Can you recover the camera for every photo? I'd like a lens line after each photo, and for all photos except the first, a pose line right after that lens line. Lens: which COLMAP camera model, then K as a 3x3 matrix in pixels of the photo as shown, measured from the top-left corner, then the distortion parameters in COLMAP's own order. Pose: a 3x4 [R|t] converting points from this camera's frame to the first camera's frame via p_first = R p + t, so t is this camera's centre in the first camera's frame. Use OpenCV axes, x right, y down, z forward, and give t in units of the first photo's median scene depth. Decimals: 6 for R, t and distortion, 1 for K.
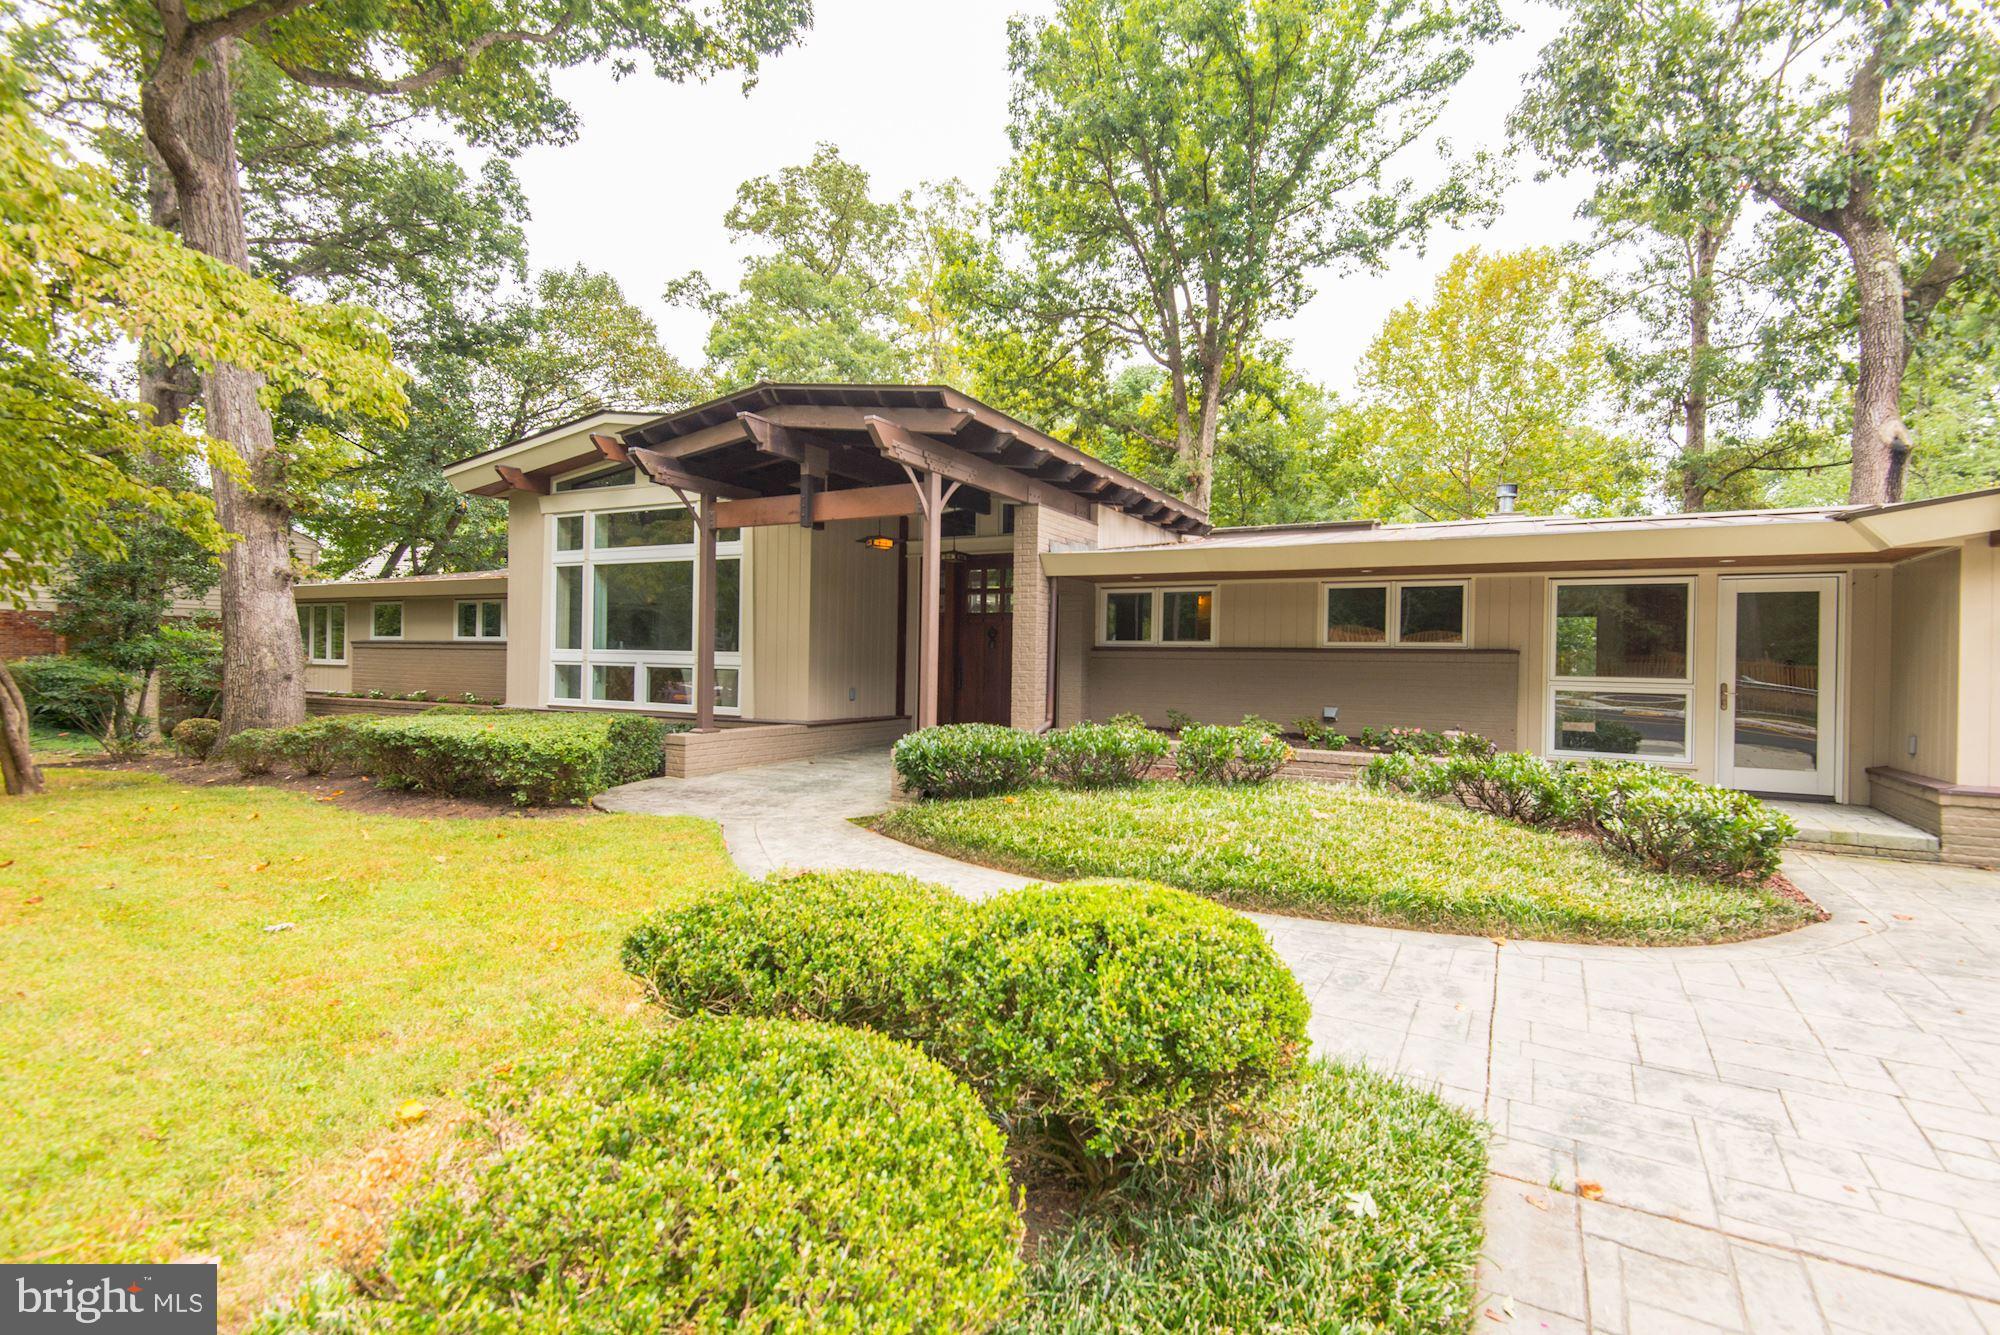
lens RADIAL K [[932.8, 0, 1001.6], [0, 932.8, 673.2], [0, 0, 1]] dist [0.020049, -0.003546]
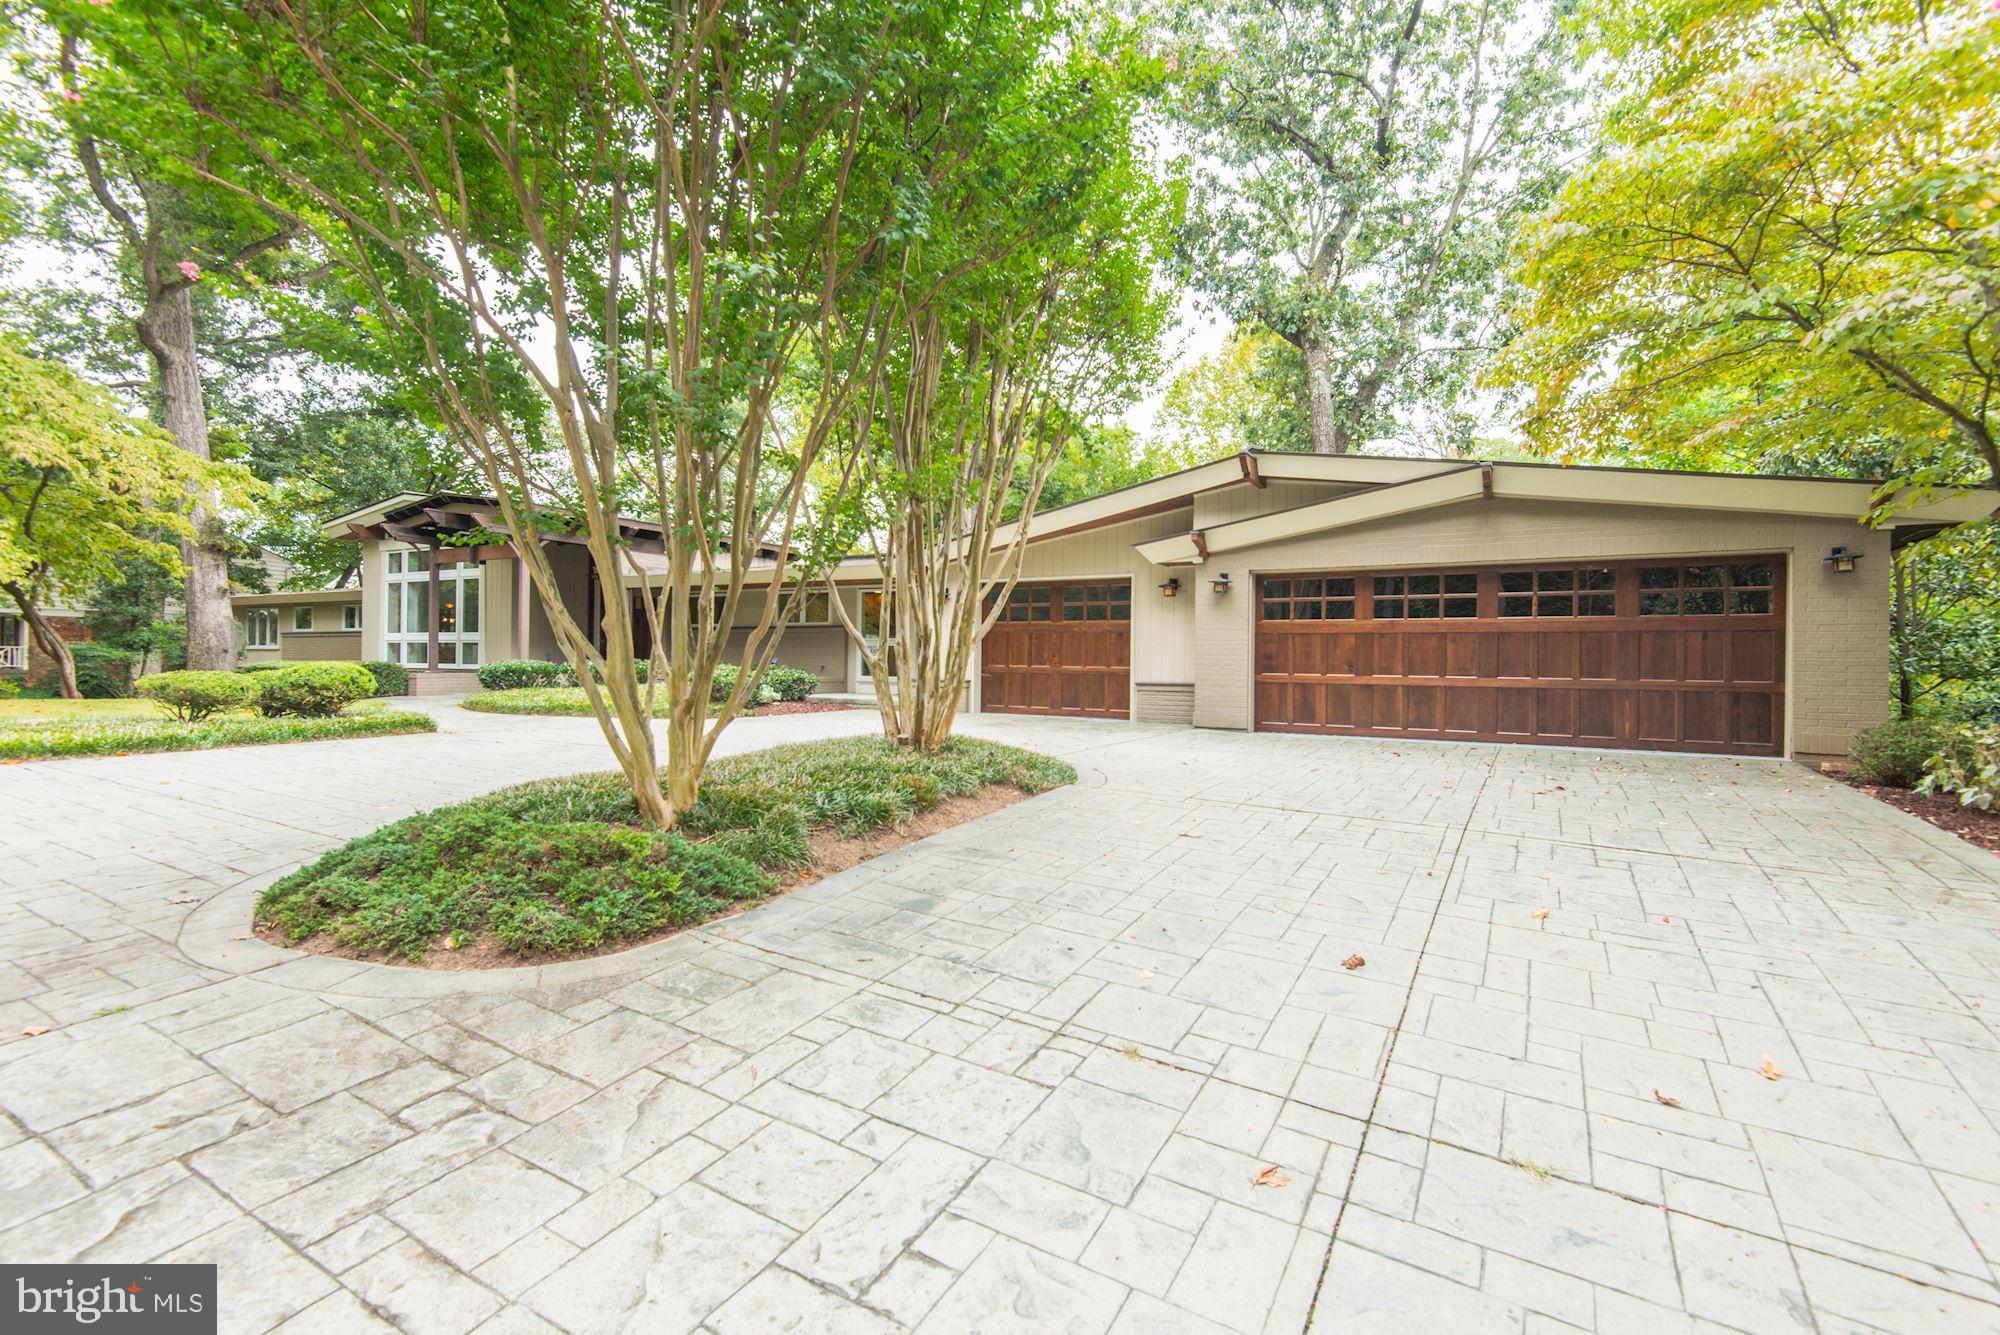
lens RADIAL K [[932.8, 0, 1009.9], [0, 932.8, 672.8], [0, 0, 1]] dist [0.020049, -0.003546]
pose [[0.999938, -0.007121, -0.008592, 0.647265], [0.007072, 0.999959, -0.005725, 0.062791], [0.008632, 0.005664, 0.999947, -0.661154]]
